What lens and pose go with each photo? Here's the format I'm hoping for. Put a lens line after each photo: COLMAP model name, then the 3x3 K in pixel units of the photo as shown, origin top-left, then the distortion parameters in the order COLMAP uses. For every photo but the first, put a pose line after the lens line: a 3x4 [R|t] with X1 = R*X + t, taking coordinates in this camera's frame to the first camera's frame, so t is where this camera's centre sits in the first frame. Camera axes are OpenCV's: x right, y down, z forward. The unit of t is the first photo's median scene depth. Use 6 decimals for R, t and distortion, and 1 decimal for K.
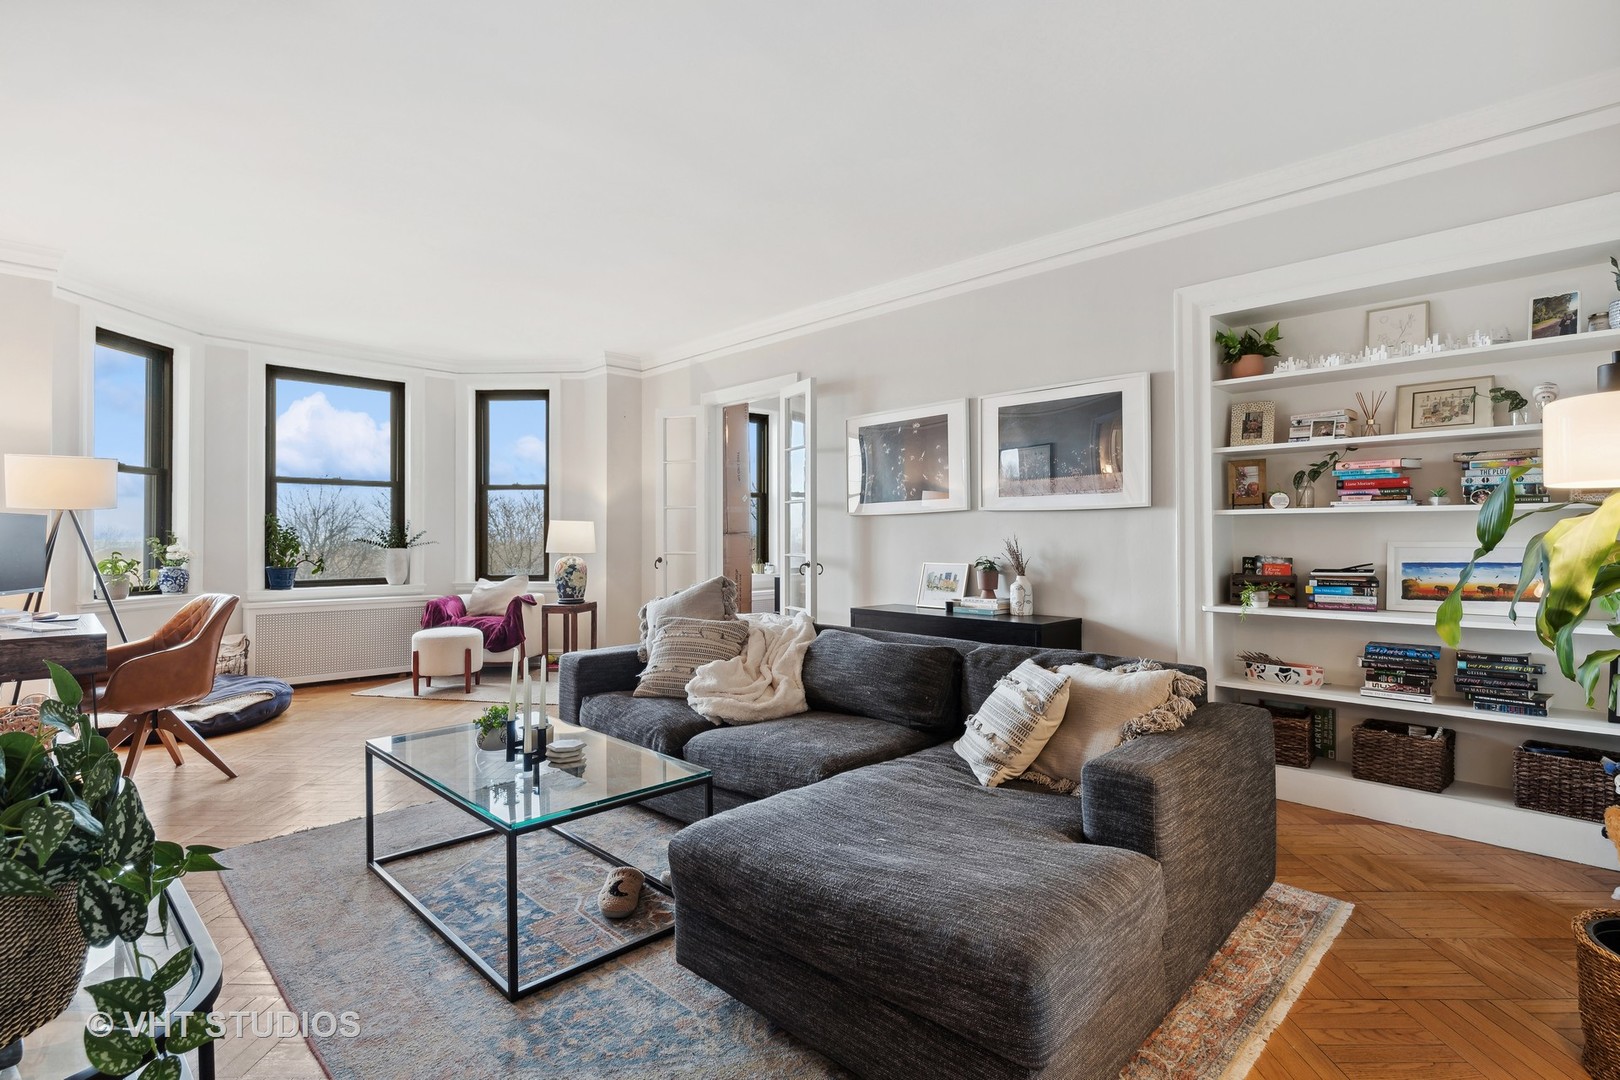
lens RADIAL K [[792.9, 0, 806.1], [0, 792.9, 535.8], [0, 0, 1]] dist [0.004403, 0.000693]
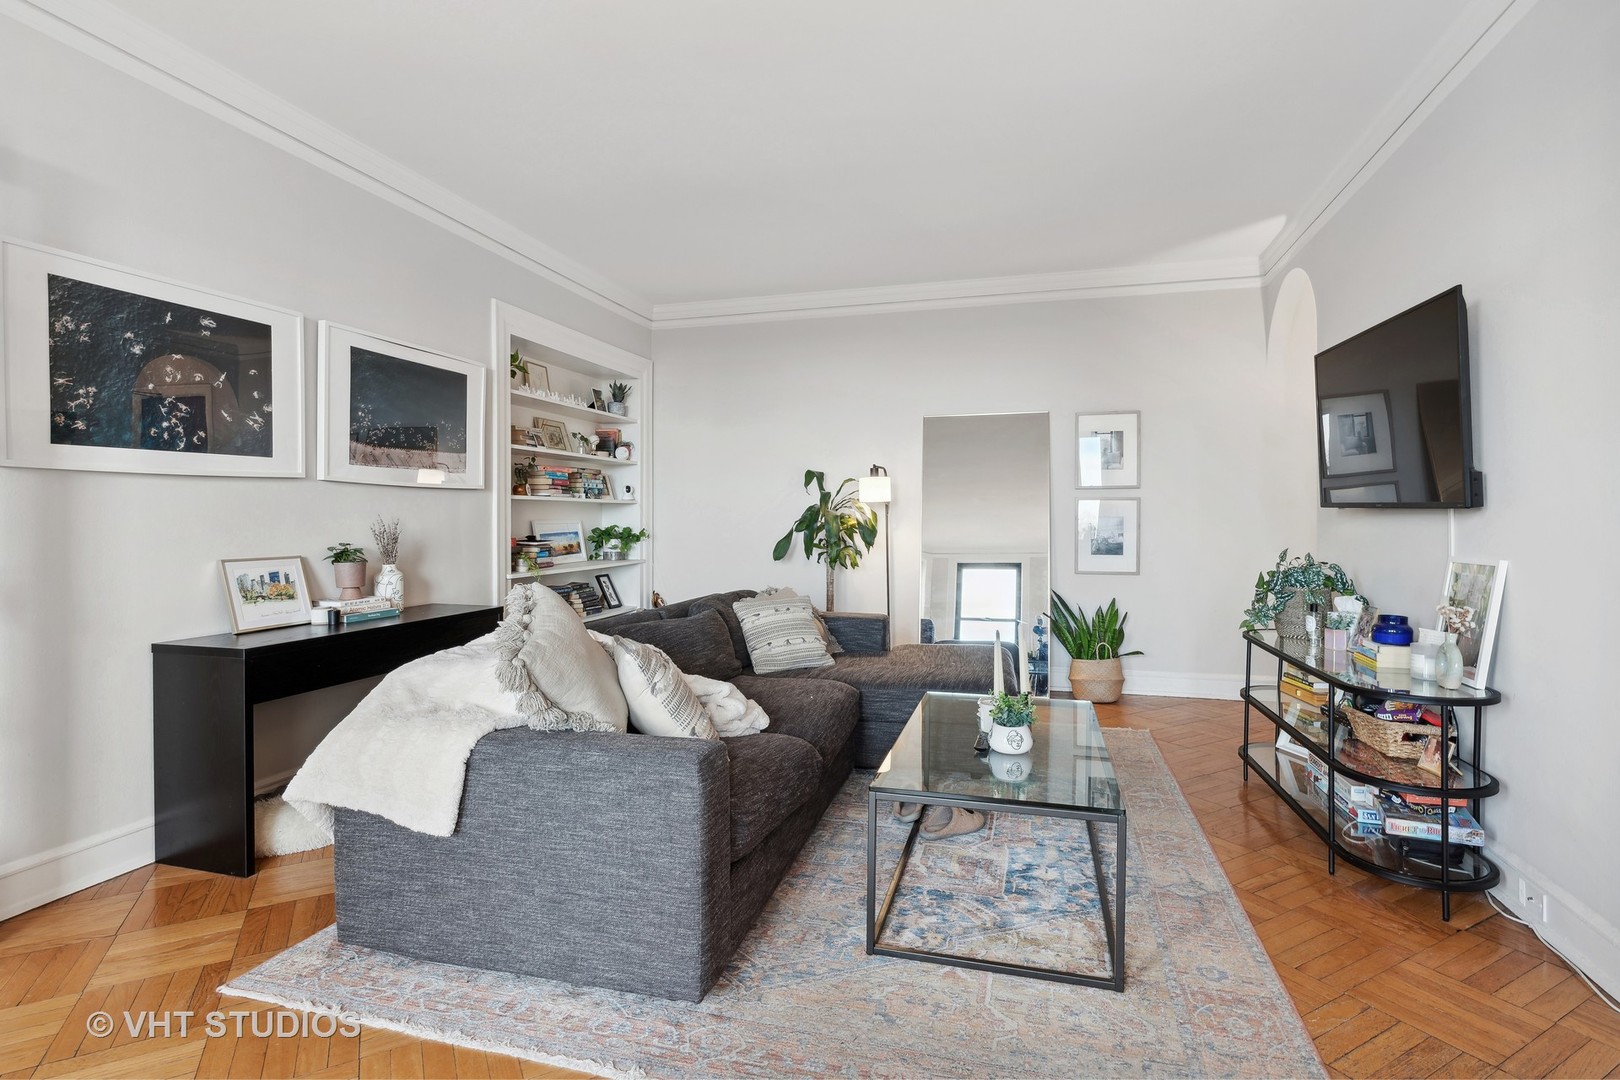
lens RADIAL K [[792.9, 0, 806.5], [0, 792.9, 518.6], [0, 0, 1]] dist [0.004403, 0.000693]
pose [[-0.481708, -0.002340, 0.876328, -0.660355], [-0.003935, 0.999992, 0.000507, 0.000989], [-0.876323, -0.003204, -0.481714, 1.034489]]
